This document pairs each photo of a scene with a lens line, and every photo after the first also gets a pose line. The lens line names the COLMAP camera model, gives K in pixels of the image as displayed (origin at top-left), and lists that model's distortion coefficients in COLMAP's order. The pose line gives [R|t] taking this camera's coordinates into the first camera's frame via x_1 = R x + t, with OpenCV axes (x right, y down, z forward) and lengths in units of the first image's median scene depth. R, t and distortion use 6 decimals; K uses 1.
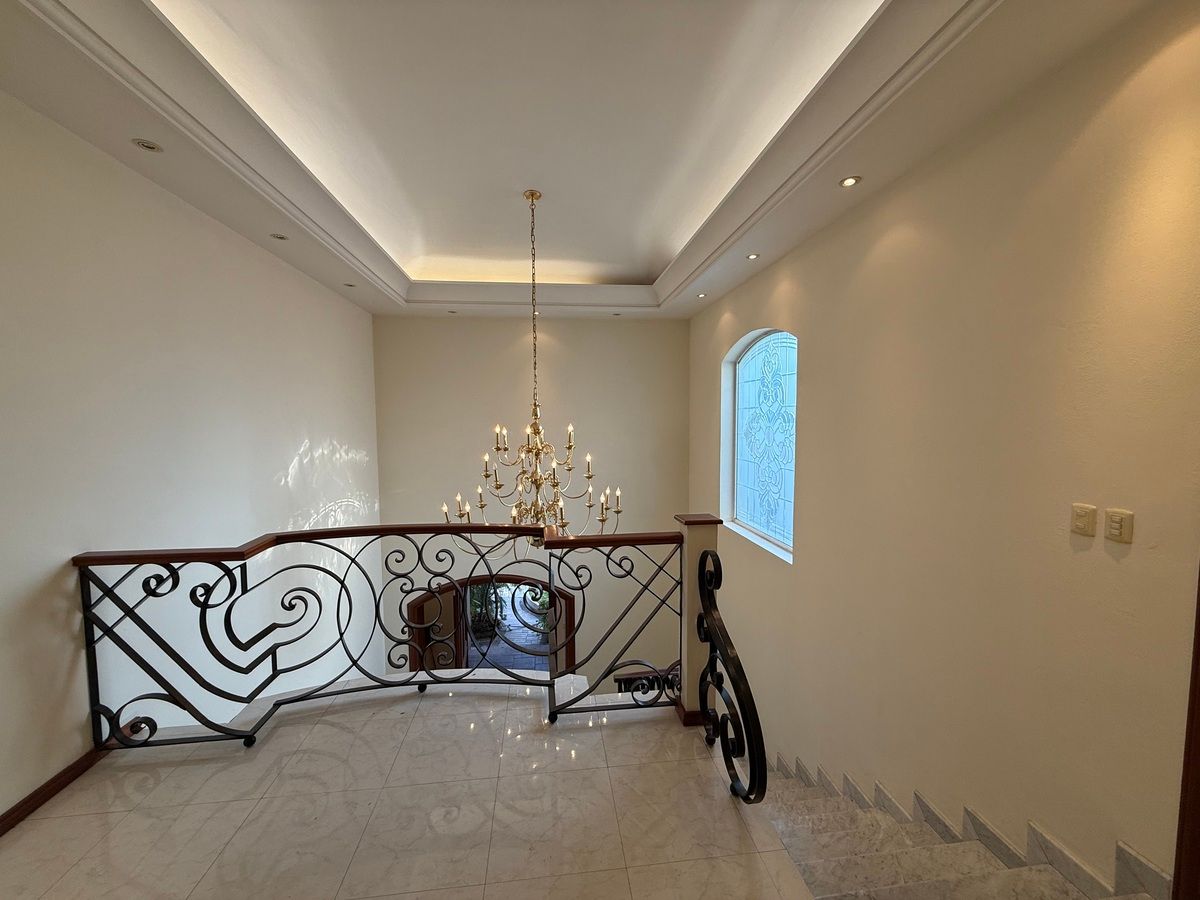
lens RADIAL K [[479.2, 0, 598.9], [0, 479.2, 450.4], [0, 0, 1]] dist [0.000409, 0.000119]
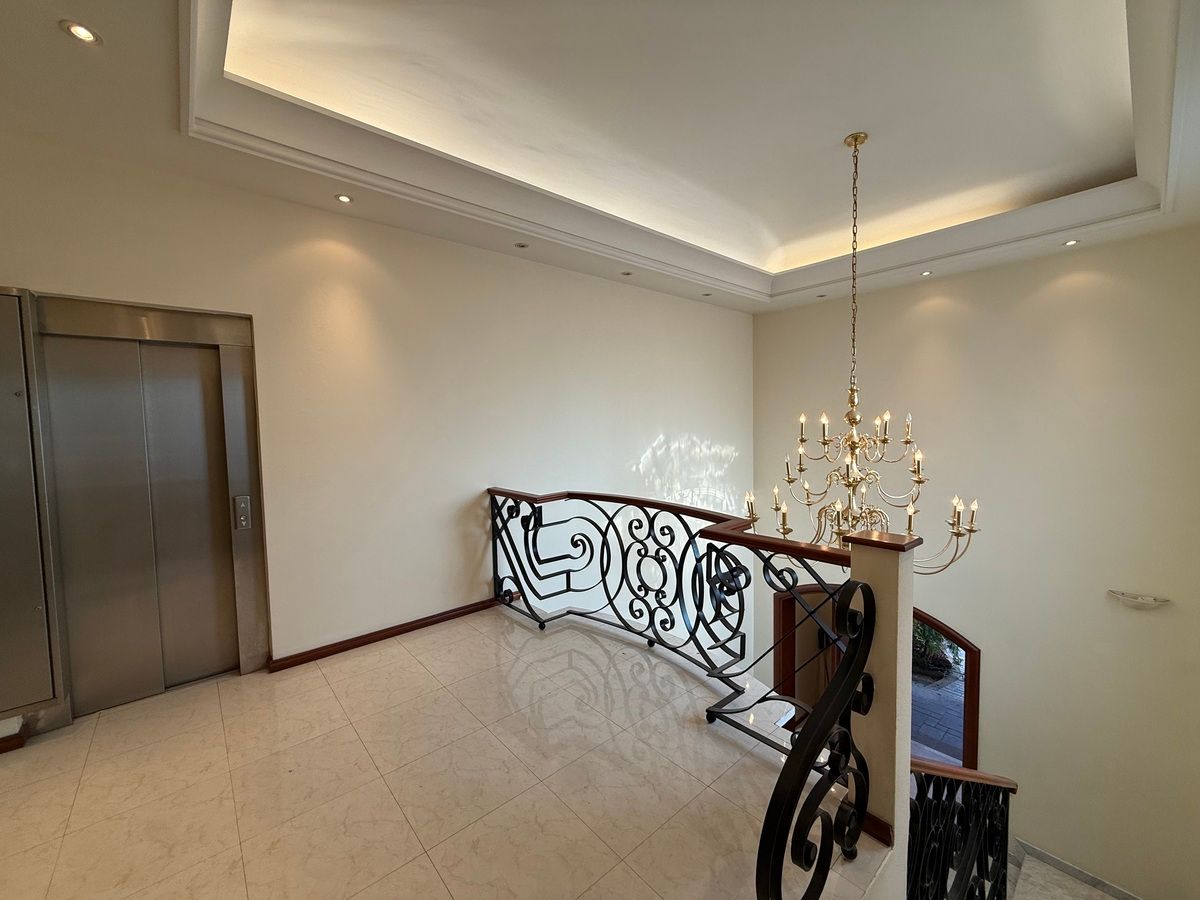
lens RADIAL K [[479.2, 0, 598.3], [0, 479.2, 451.3], [0, 0, 1]] dist [0.000409, 0.000119]
pose [[0.565477, 0.044574, -0.823559, 0.528326], [-0.040155, 0.998842, 0.026490, 0.014630], [0.823786, 0.018090, 0.566612, 0.263989]]
